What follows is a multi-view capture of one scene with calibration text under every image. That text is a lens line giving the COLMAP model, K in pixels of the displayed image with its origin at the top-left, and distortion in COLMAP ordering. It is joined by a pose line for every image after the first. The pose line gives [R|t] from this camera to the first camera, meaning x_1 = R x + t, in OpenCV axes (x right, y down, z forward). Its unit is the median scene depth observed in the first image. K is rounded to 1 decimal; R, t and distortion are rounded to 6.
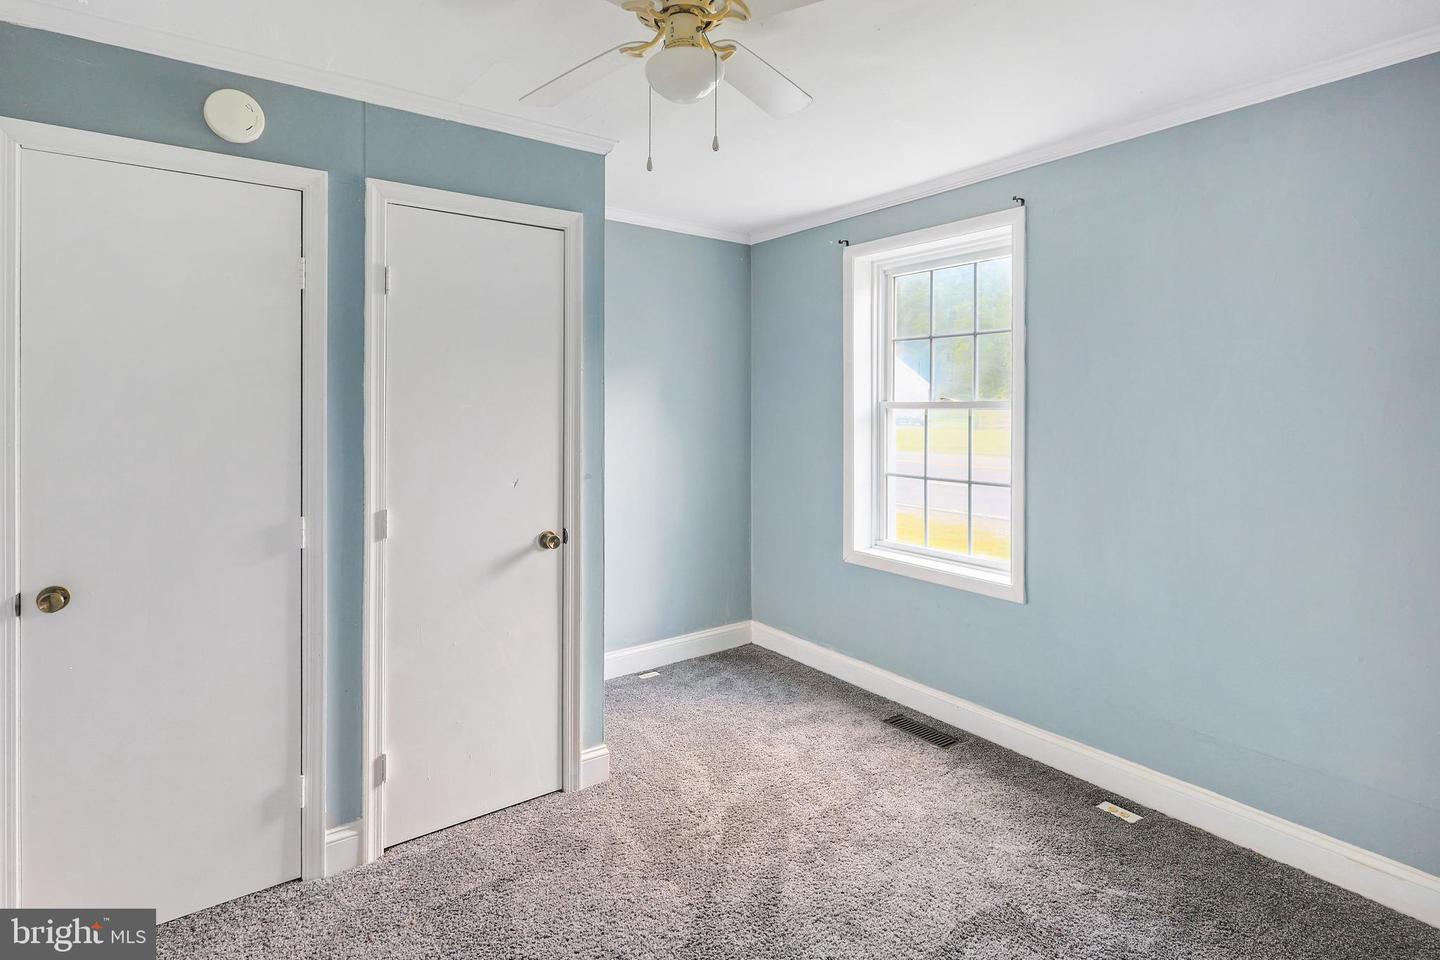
lens RADIAL K [[731.0, 0, 720.7], [0, 731.0, 410.5], [0, 0, 1]] dist [-0.001339, 0.000222]
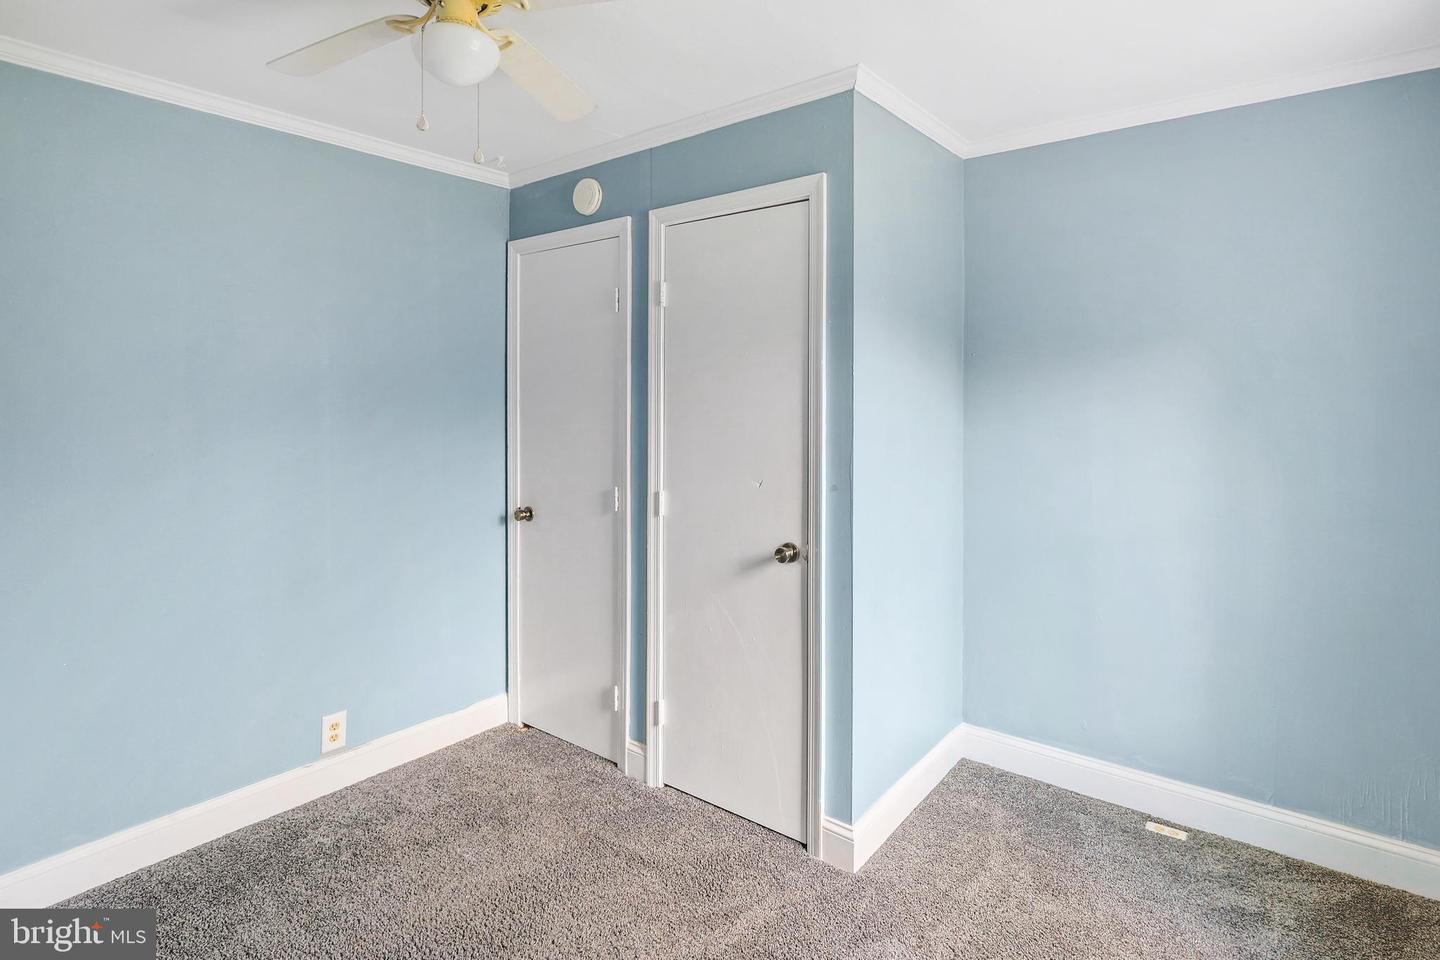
lens RADIAL K [[731.0, 0, 720.7], [0, 731.0, 410.5], [0, 0, 1]] dist [-0.001339, 0.000222]
pose [[0.262116, 0.012084, -0.964961, 0.689456], [-0.005877, 0.999923, 0.010926, -0.007248], [0.965019, 0.002807, 0.262166, 0.791465]]
